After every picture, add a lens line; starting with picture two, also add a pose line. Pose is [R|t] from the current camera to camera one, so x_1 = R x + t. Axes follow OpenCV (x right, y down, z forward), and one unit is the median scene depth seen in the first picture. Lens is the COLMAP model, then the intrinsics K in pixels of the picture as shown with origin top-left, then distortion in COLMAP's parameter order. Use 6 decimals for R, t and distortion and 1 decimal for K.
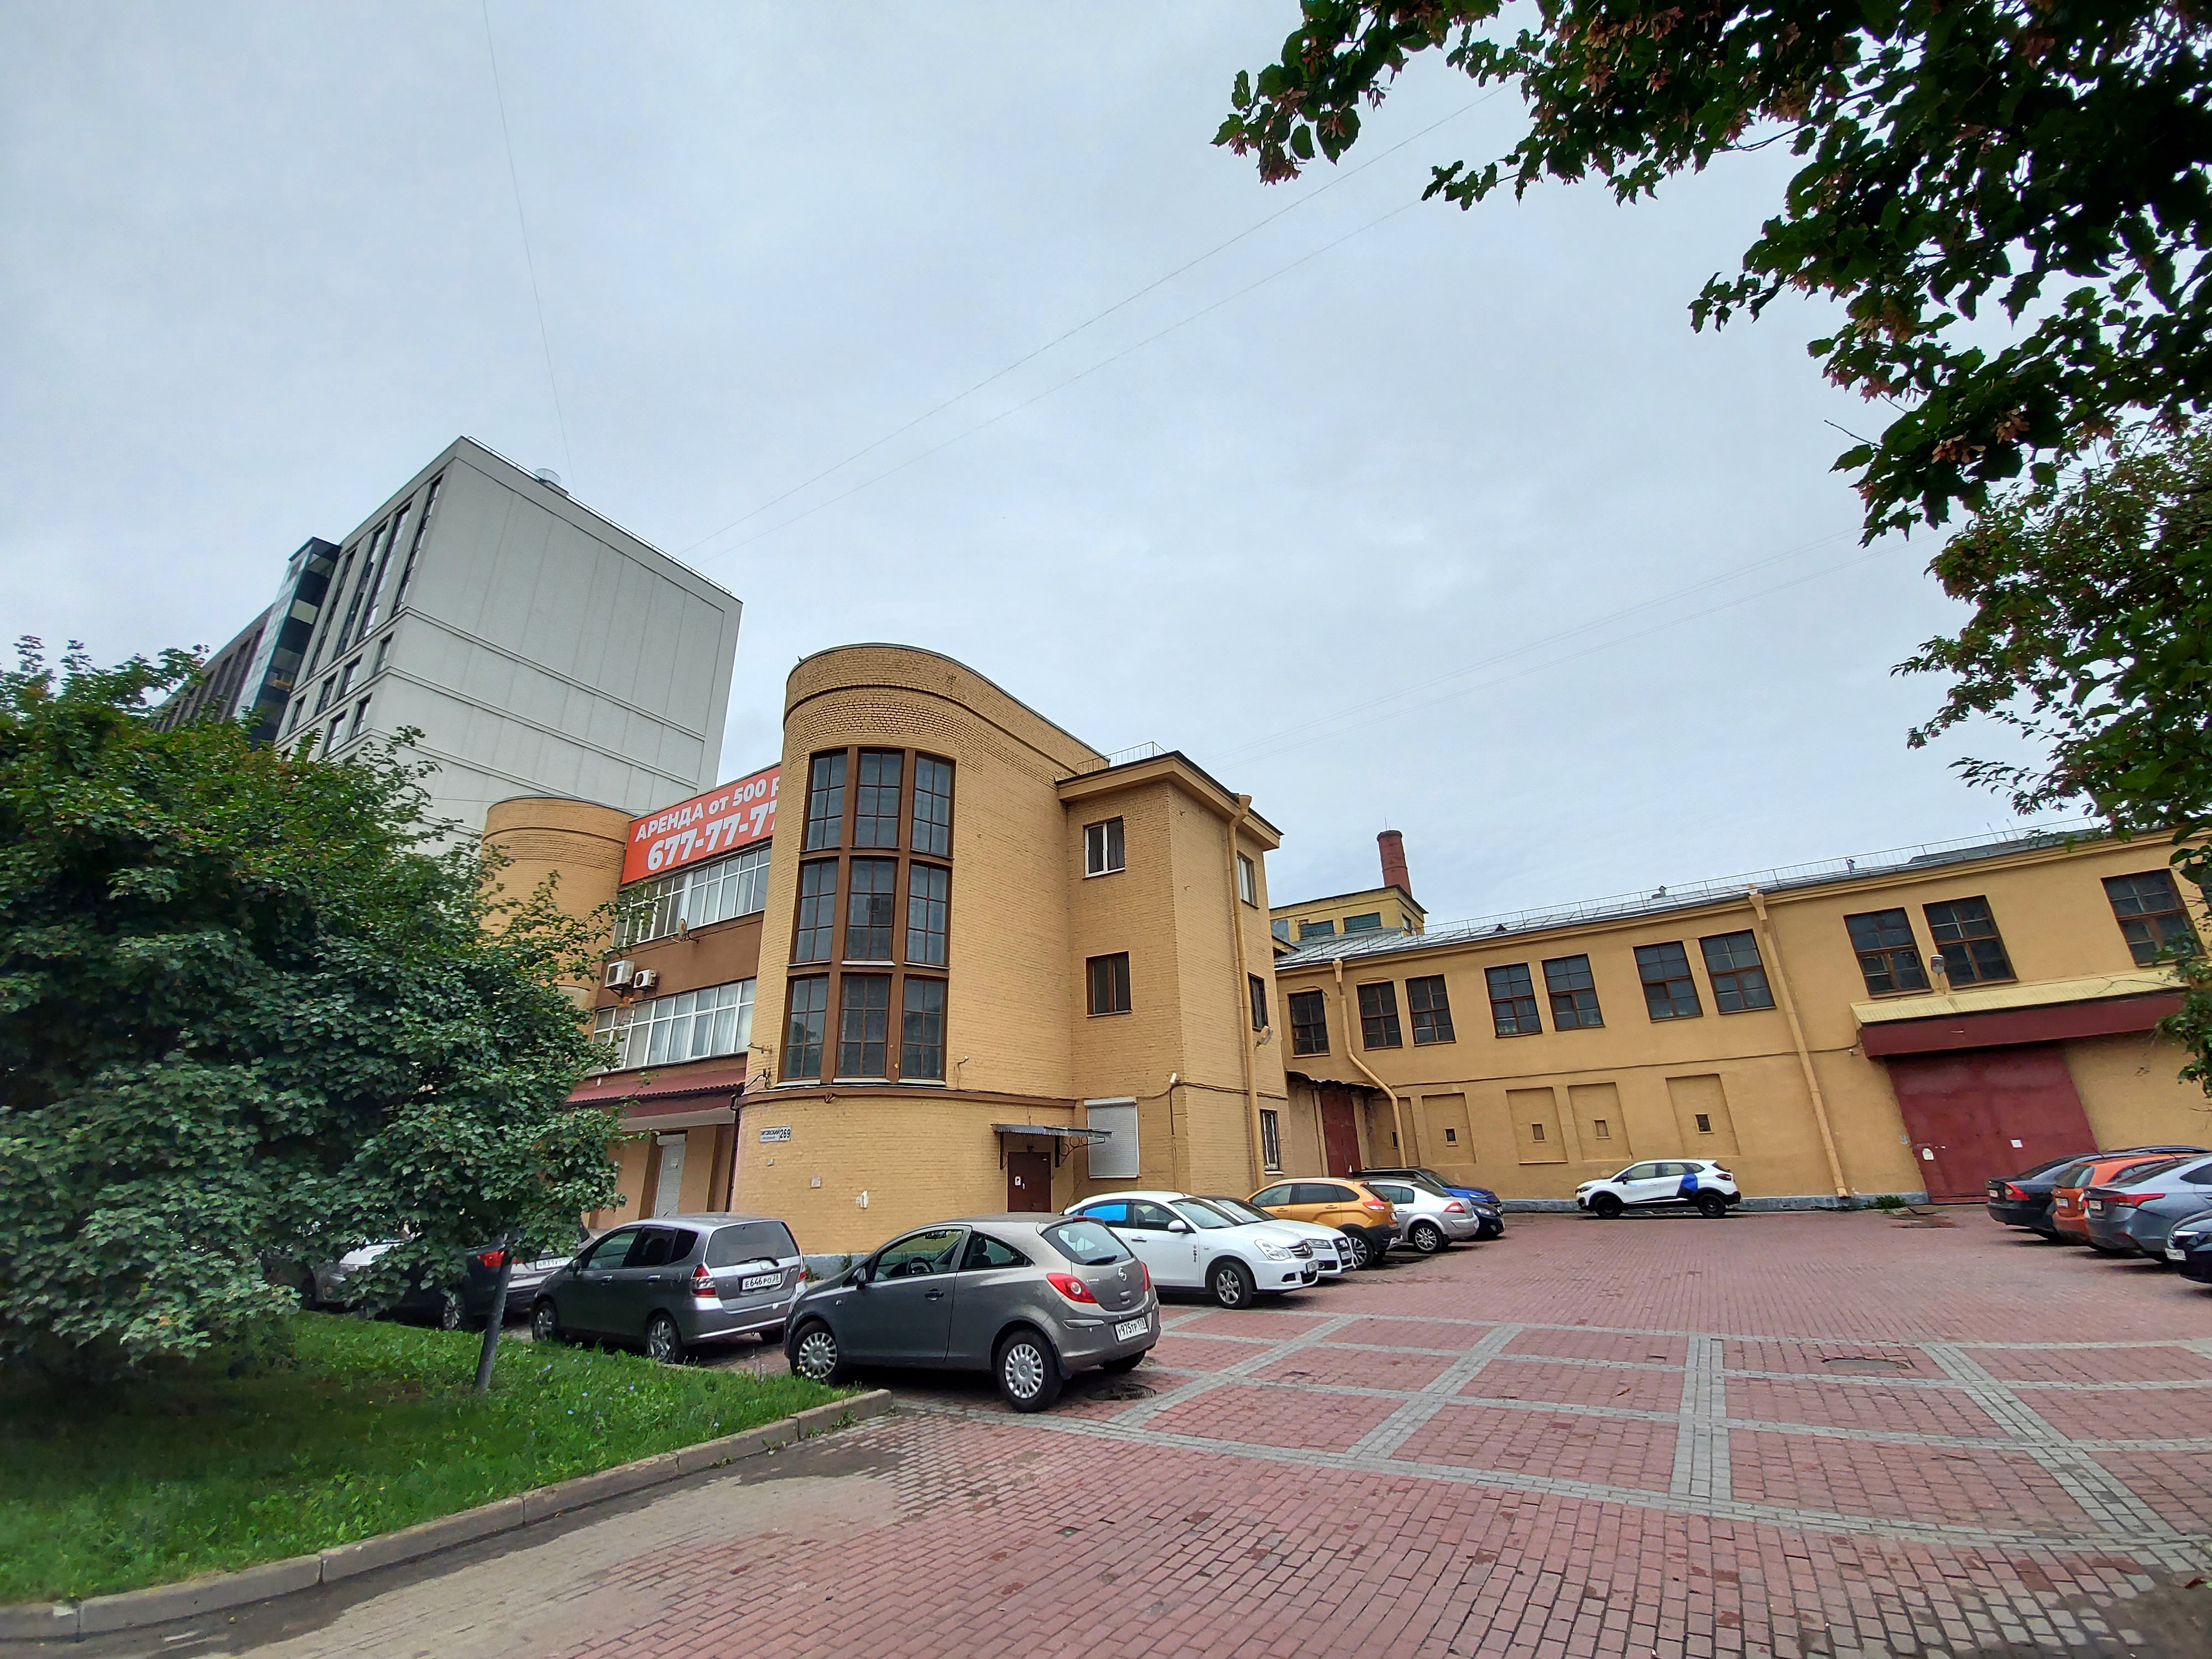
lens RADIAL K [[887.6, 0, 1101.3], [0, 887.6, 841.7], [0, 0, 1]] dist [-0.002896, 0.000027]
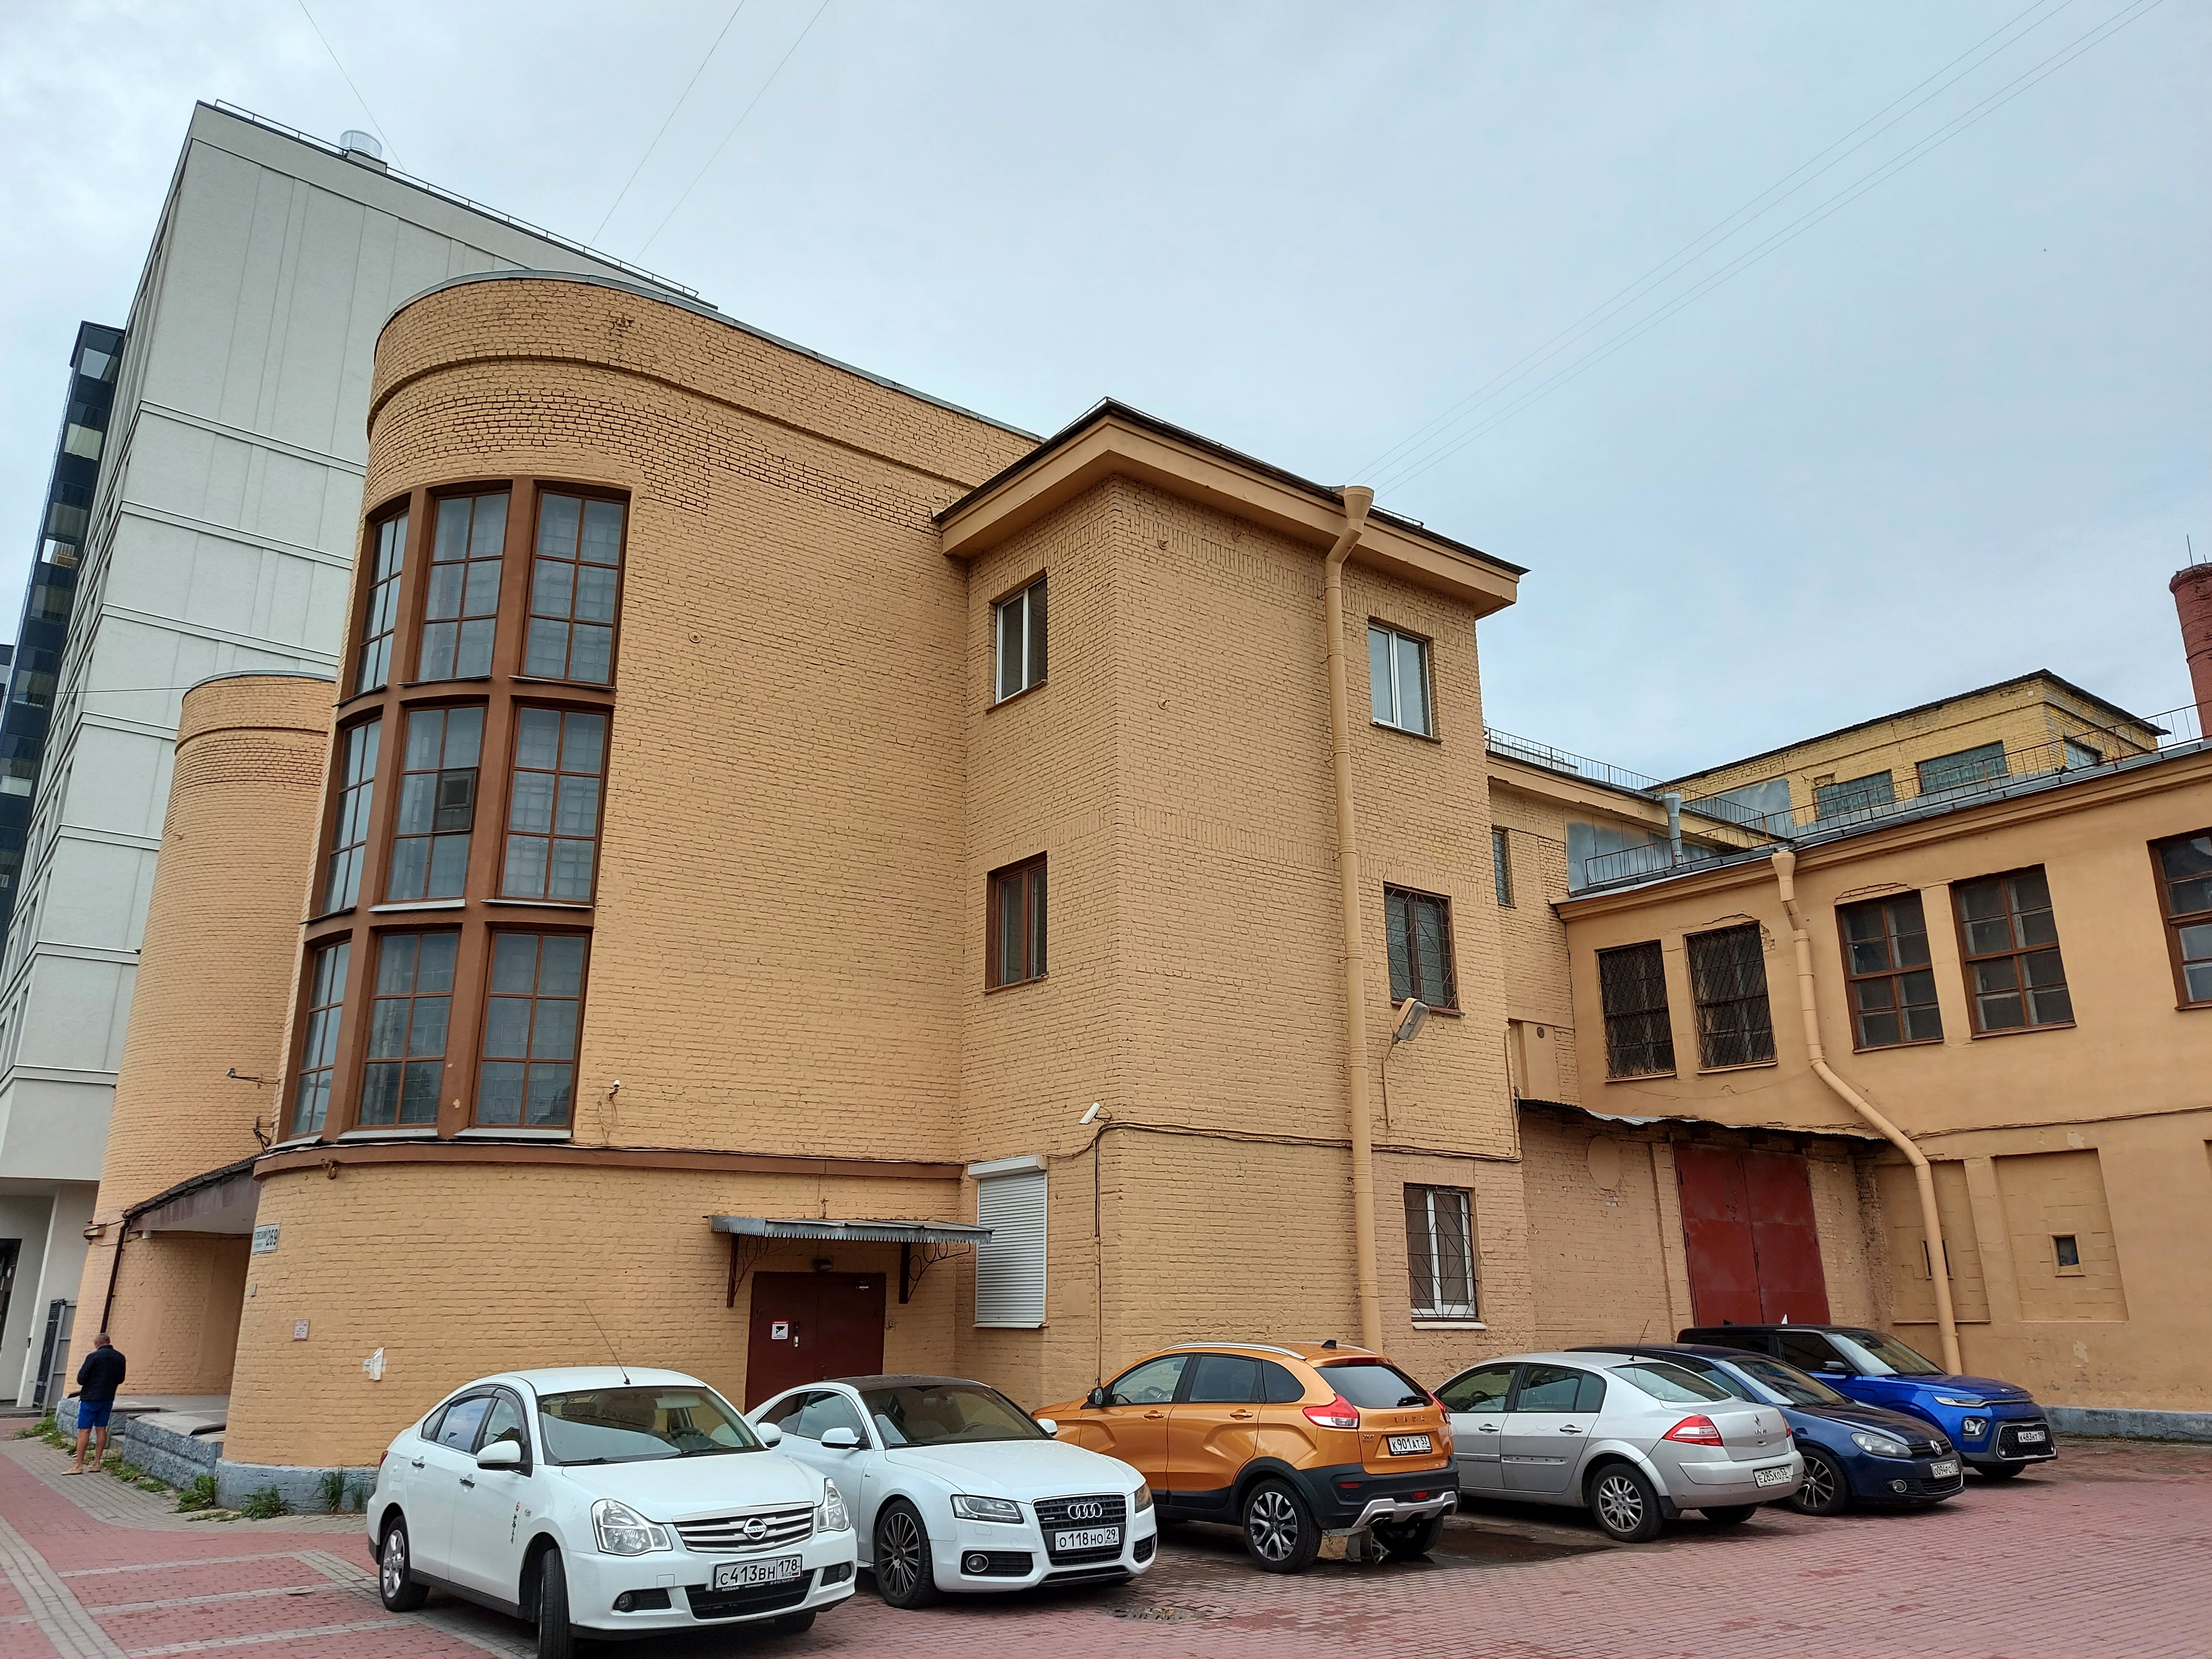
lens RADIAL K [[1601.9, 0, 1107.4], [0, 1601.9, 818.8], [0, 0, 1]] dist [0.058973, -0.009075]
pose [[0.936533, -0.084036, -0.340359, 0.351091], [0.105558, 0.993386, 0.045184, 0.072146], [0.334311, -0.078244, 0.939209, 0.219141]]
